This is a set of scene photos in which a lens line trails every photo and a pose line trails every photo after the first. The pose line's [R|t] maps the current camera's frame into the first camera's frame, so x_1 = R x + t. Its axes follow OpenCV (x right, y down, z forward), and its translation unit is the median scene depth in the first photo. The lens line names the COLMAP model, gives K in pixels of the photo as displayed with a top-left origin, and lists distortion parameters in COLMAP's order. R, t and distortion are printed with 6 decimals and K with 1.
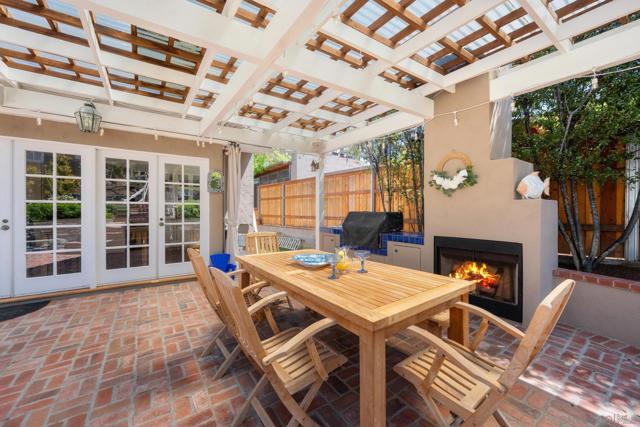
lens RADIAL K [[254.2, 0, 320.2], [0, 254.2, 209.2], [0, 0, 1]] dist [-0.002006, -0.000172]
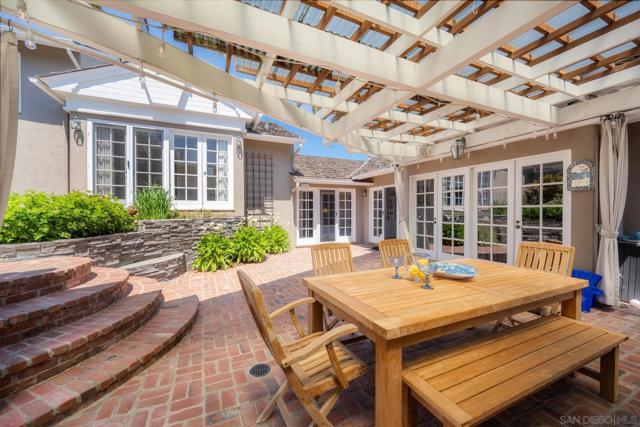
lens RADIAL K [[254.2, 0, 319.7], [0, 254.2, 212.9], [0, 0, 1]] dist [-0.002006, -0.000172]
pose [[-0.165921, 0.006860, -0.986115, 0.691939], [0.000792, 0.999976, 0.006823, -0.006355], [0.986139, 0.000351, -0.165922, 0.510711]]
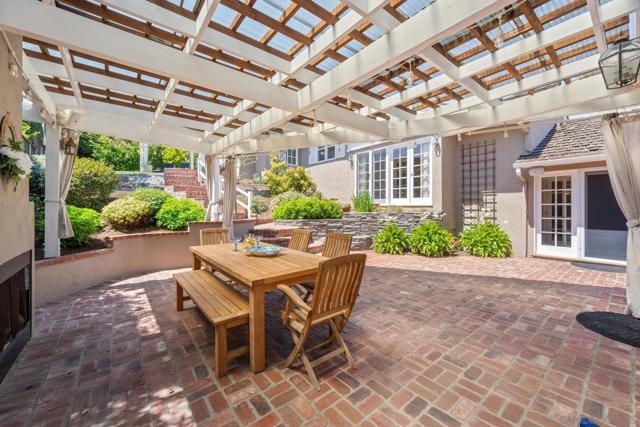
lens RADIAL K [[254.2, 0, 317.7], [0, 254.2, 210.1], [0, 0, 1]] dist [-0.002006, -0.000172]
pose [[-0.997579, 0.004411, -0.069409, -0.151660], [0.003338, 0.999873, 0.015566, -0.016661], [0.069469, 0.015296, -0.997467, 1.698055]]
